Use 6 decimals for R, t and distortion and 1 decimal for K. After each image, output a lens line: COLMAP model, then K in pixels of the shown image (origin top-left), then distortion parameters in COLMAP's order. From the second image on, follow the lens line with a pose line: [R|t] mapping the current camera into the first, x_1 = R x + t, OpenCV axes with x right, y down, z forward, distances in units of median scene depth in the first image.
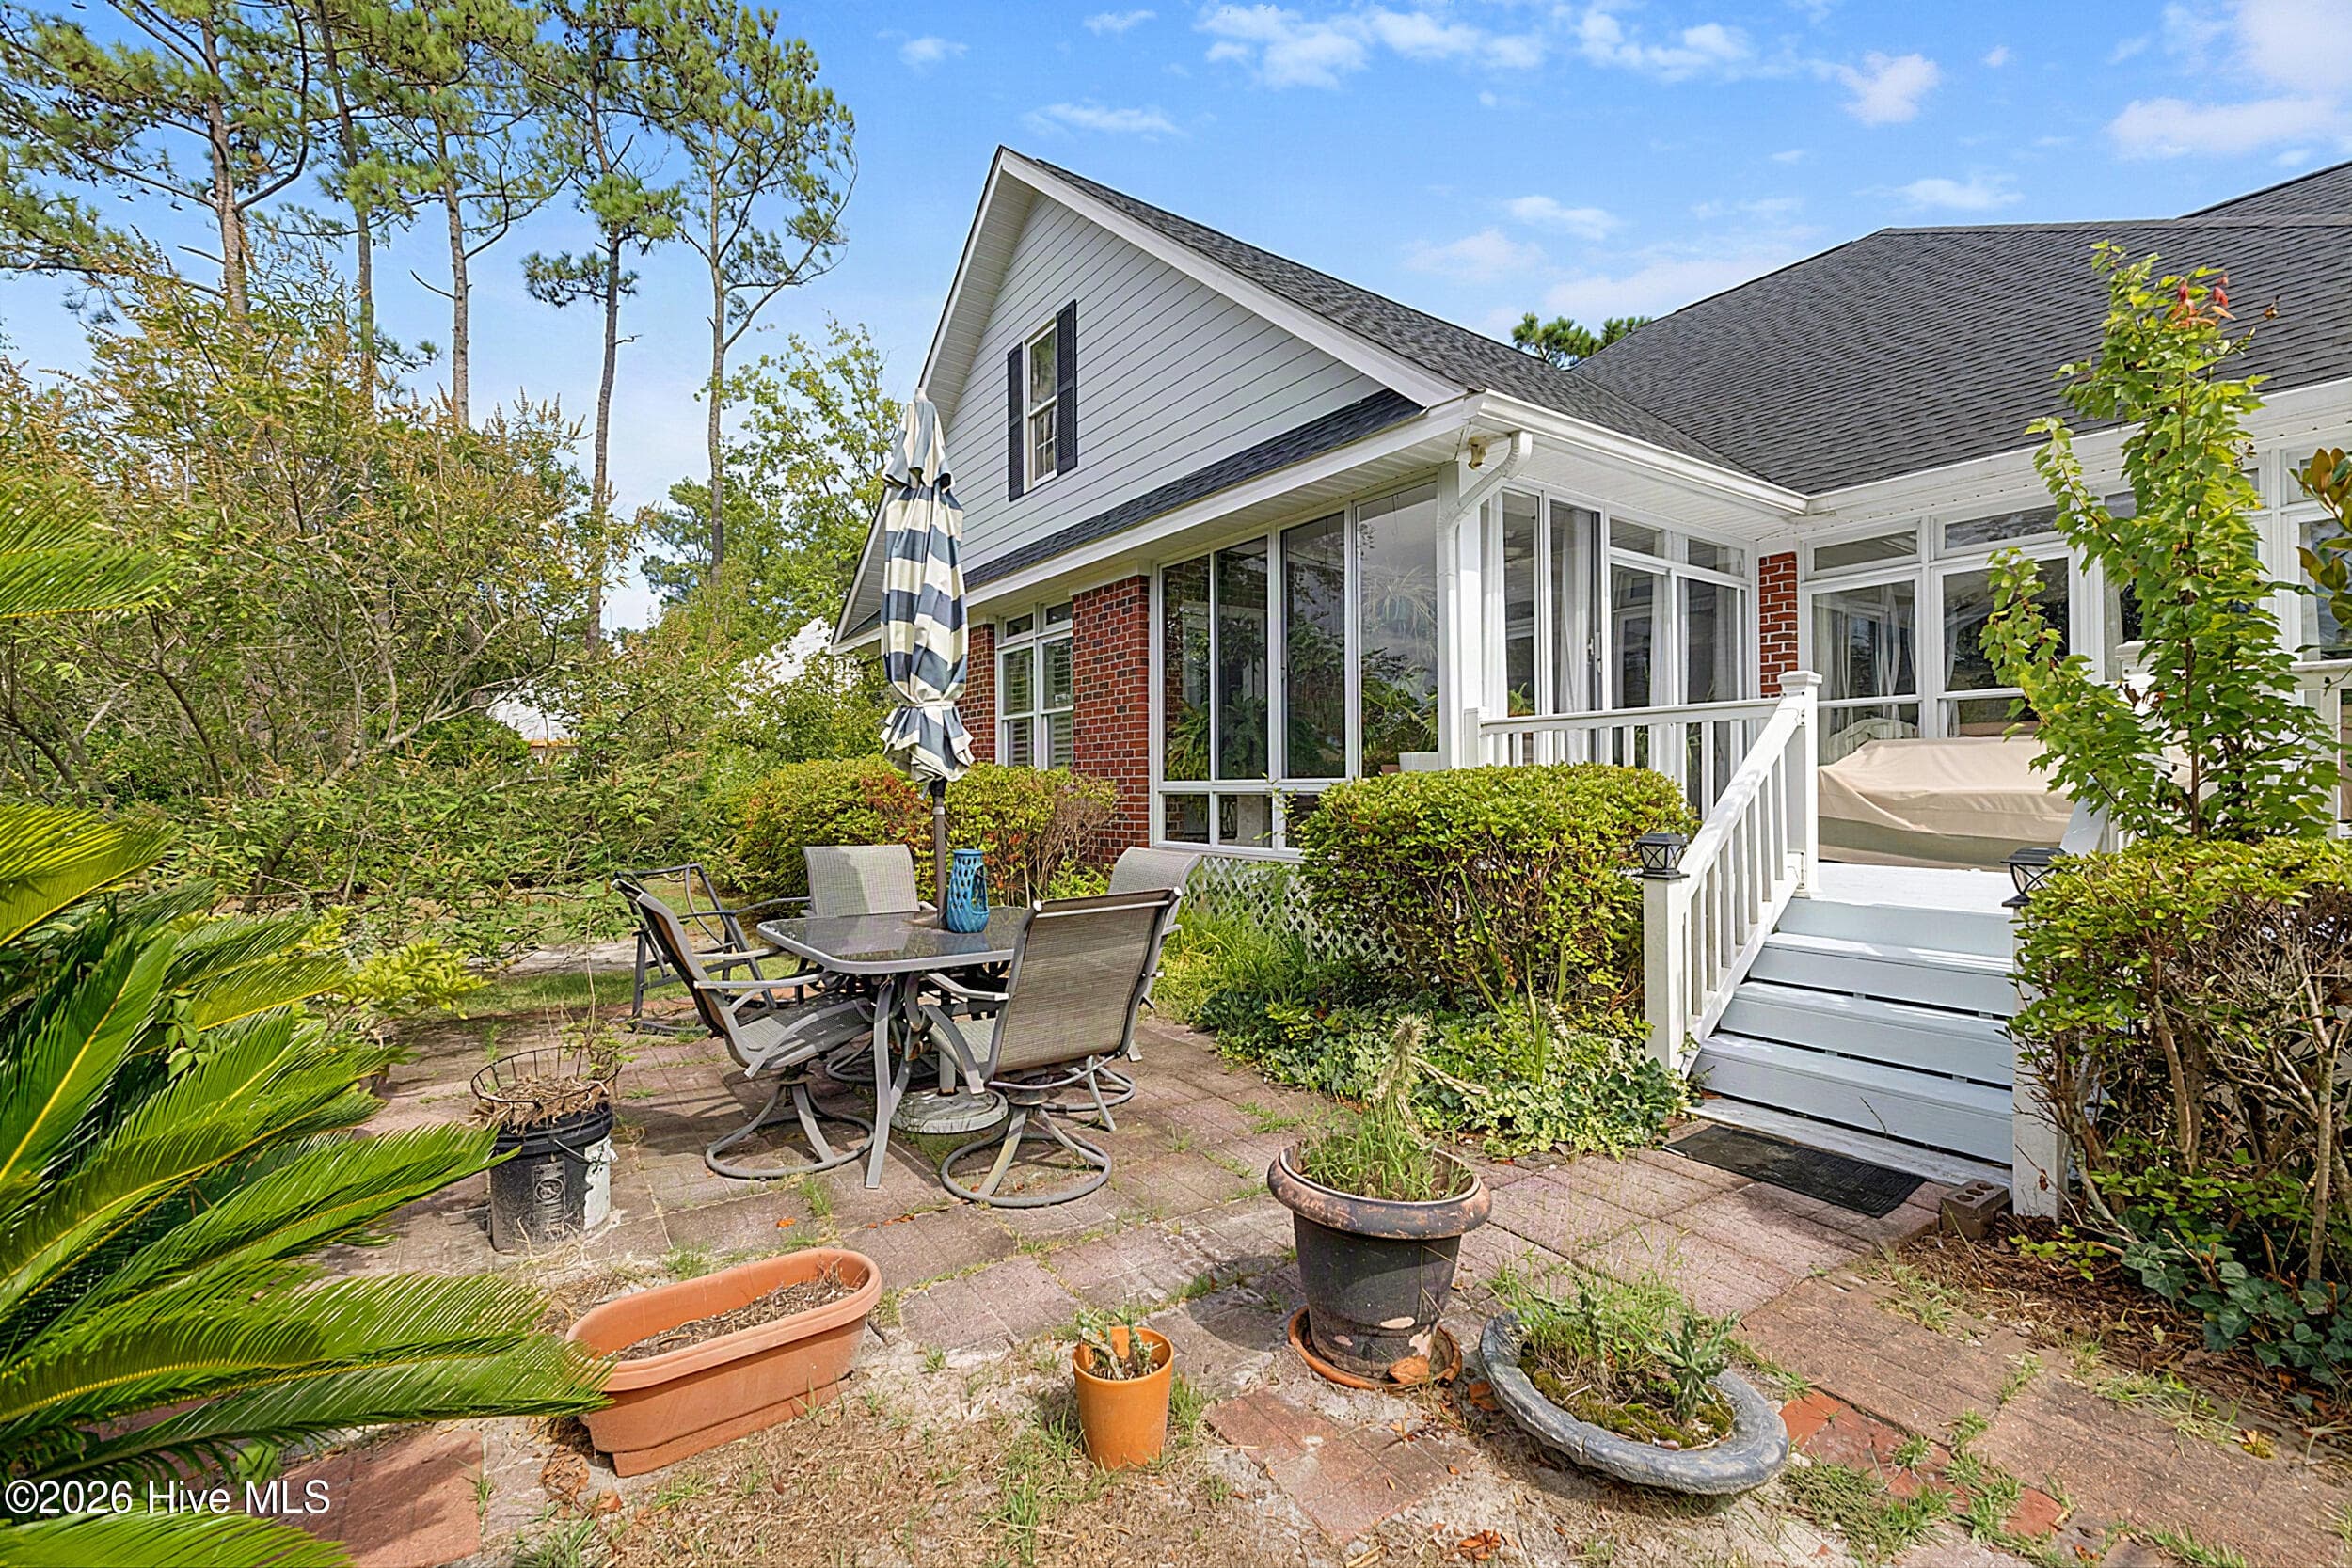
lens RADIAL K [[987.3, 0, 1176.0], [0, 987.3, 784.0], [0, 0, 1]] dist [-0.000581, -0.000028]
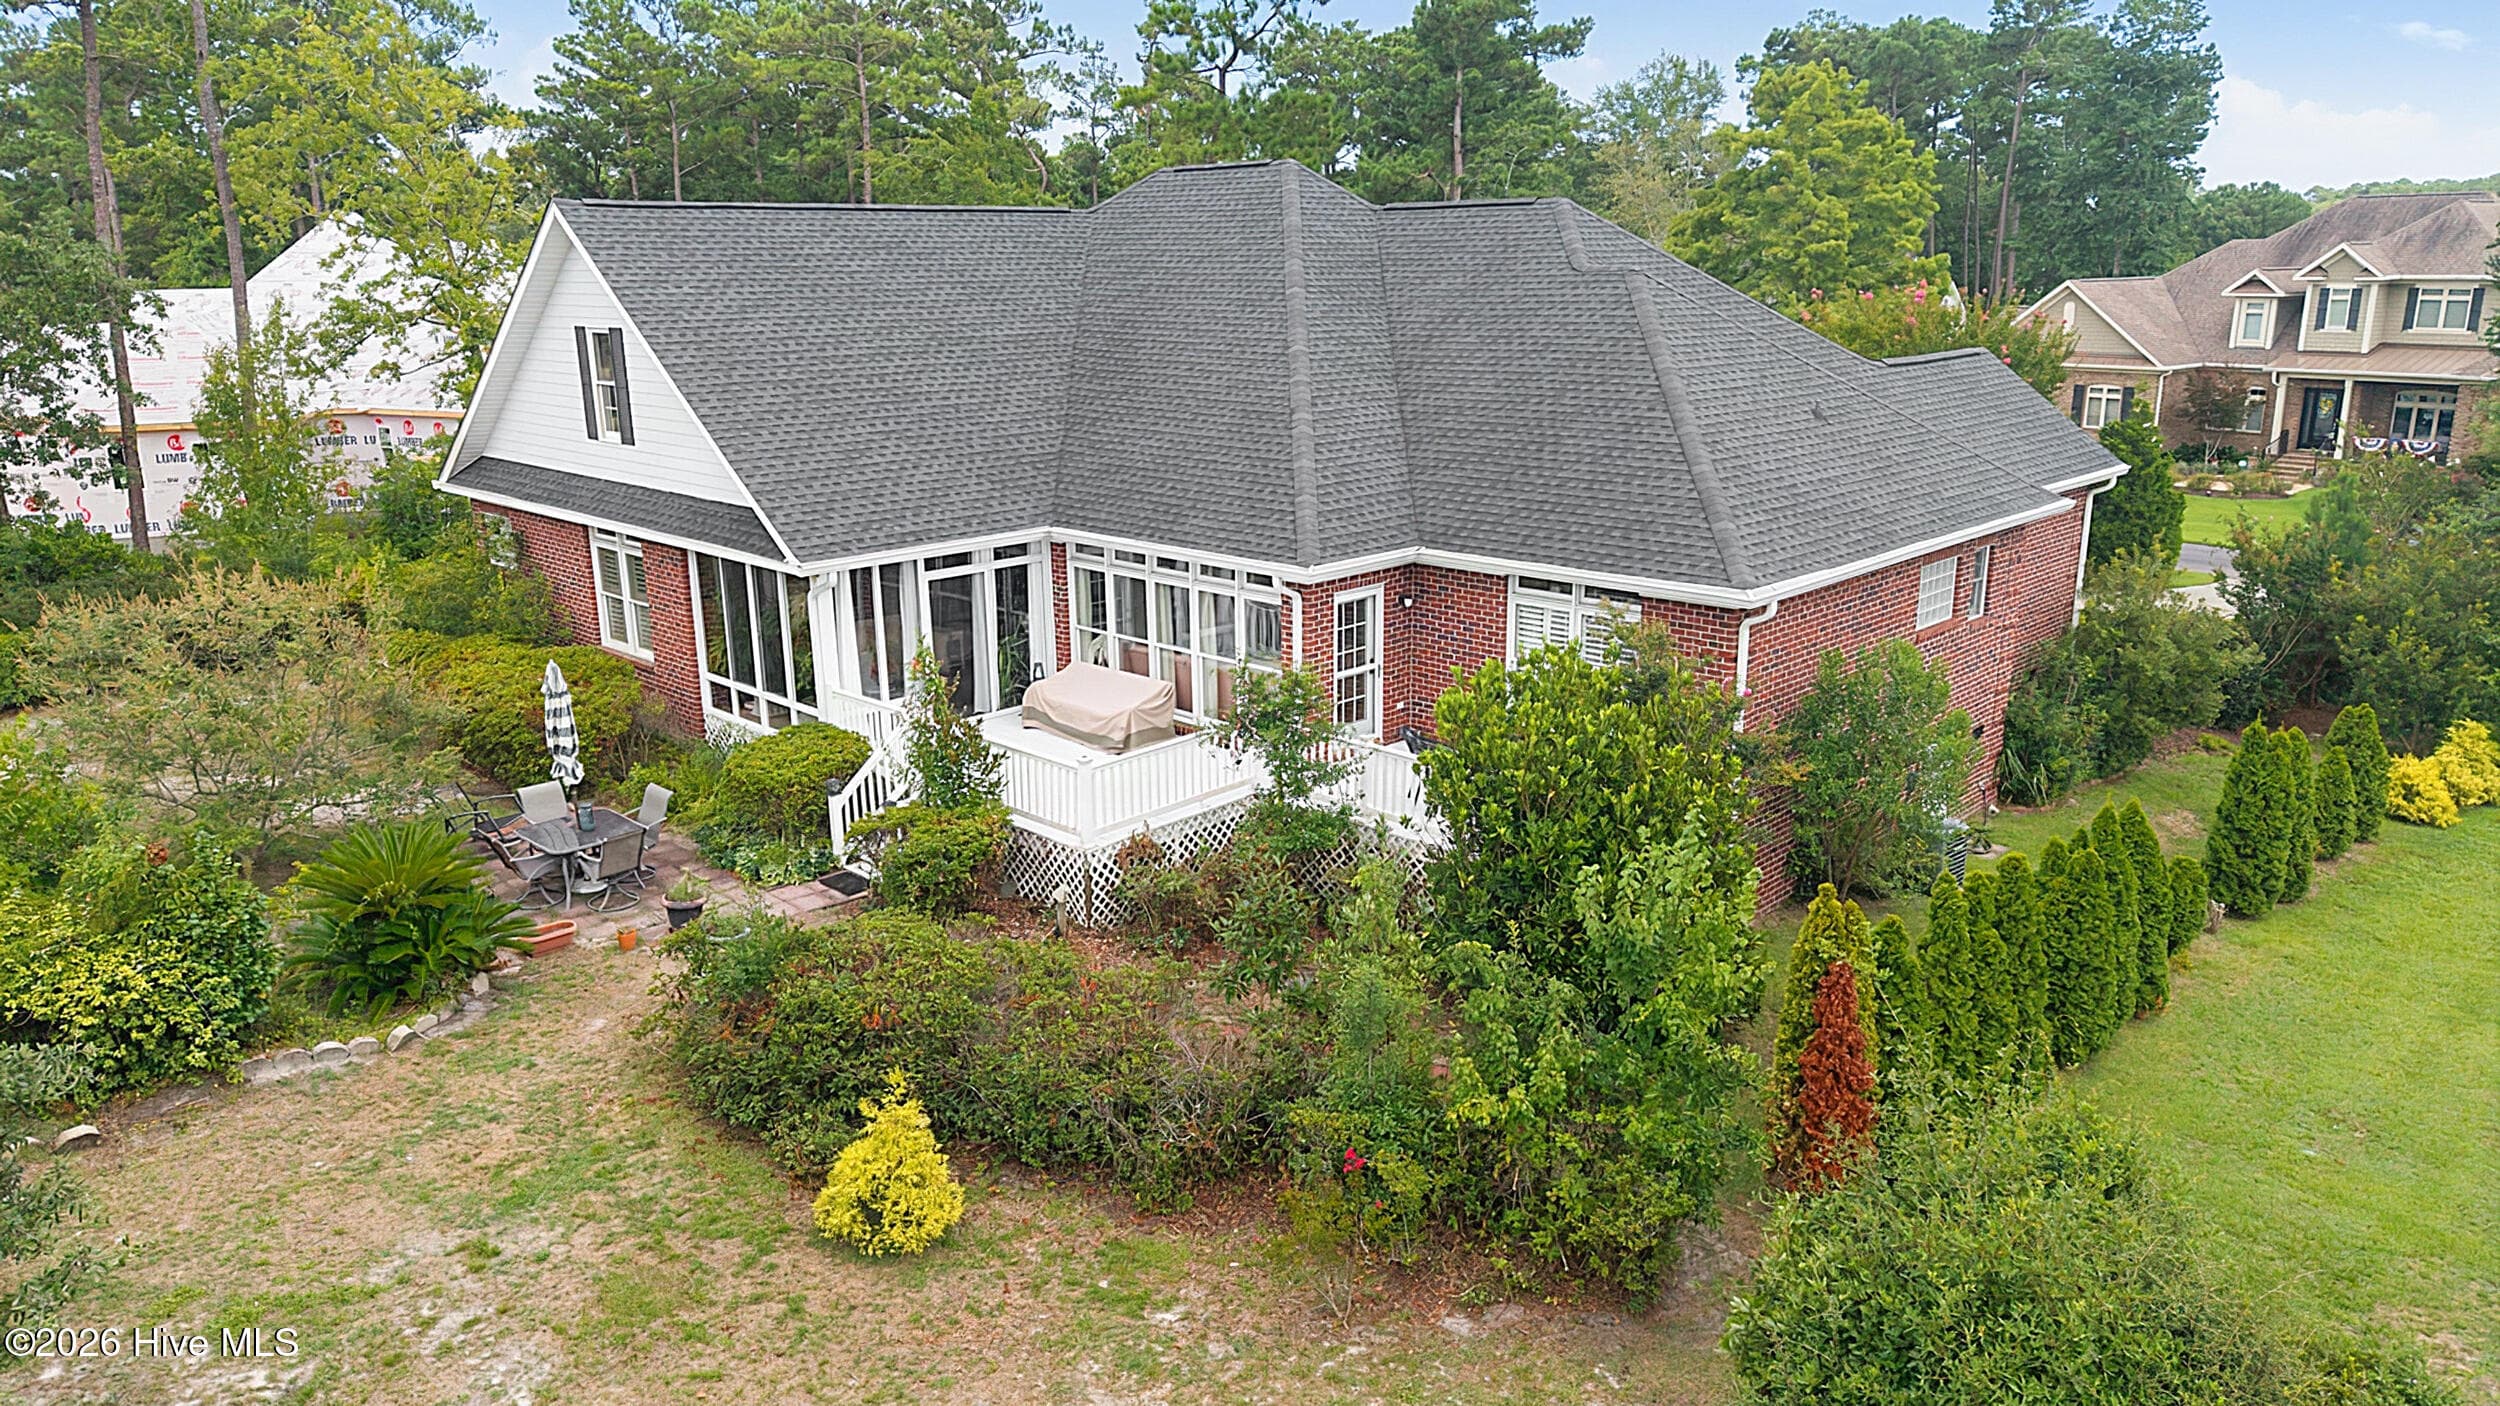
lens RADIAL K [[1685.9, 0, 1250.0], [0, 1685.9, 703.0], [0, 0, 1]] dist [-0.001817, -0.002896]
pose [[0.986747, -0.052279, 0.153617, 0.516370], [0.011514, 0.966852, 0.255078, -0.770061], [-0.161860, -0.249929, 0.954640, -2.104653]]
